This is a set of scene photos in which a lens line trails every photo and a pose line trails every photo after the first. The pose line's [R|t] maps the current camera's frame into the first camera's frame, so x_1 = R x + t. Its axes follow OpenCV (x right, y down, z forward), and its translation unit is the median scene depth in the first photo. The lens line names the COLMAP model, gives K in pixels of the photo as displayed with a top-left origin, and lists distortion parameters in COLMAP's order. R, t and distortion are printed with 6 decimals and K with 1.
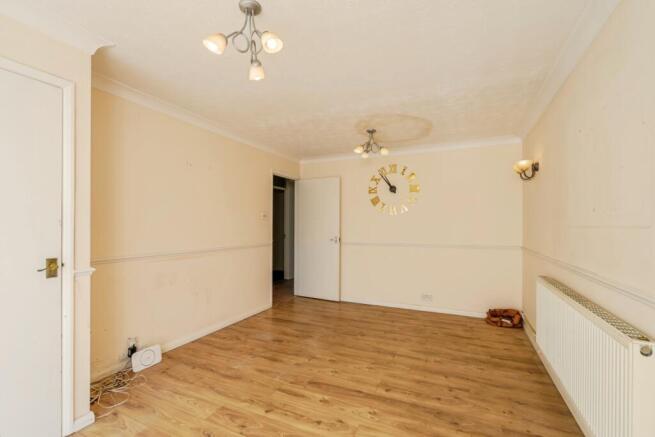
lens RADIAL K [[300.9, 0, 325.6], [0, 300.9, 223.6], [0, 0, 1]] dist [0.021599, -0.001311]
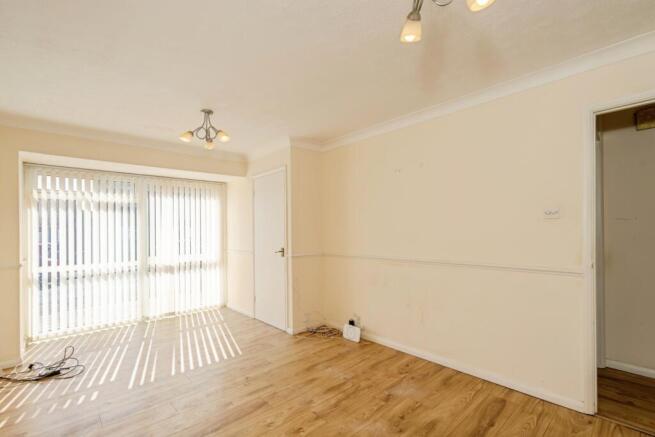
lens RADIAL K [[300.9, 0, 322.8], [0, 300.9, 232.7], [0, 0, 1]] dist [0.021599, -0.001311]
pose [[-0.399142, 0.004152, -0.916880, 0.645963], [0.016064, 0.999868, -0.002465, 0.005825], [0.916748, -0.015713, -0.399156, 1.365238]]
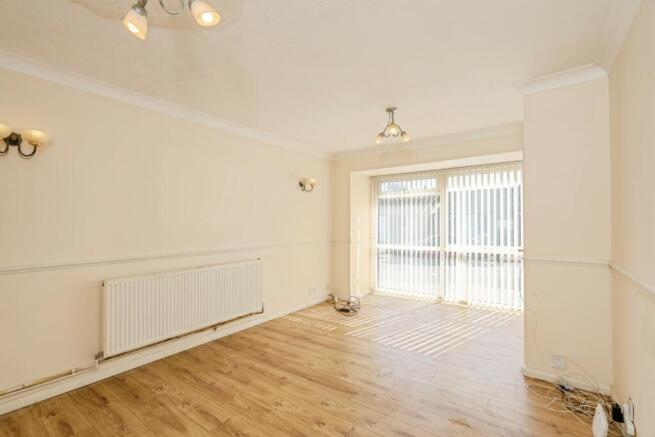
lens RADIAL K [[300.9, 0, 325.8], [0, 300.9, 219.6], [0, 0, 1]] dist [0.021599, -0.001311]
pose [[-0.980678, 0.001746, 0.195620, -0.129135], [-0.001317, 0.999879, -0.015524, 0.002895], [-0.195624, -0.015482, -0.980557, 1.718856]]
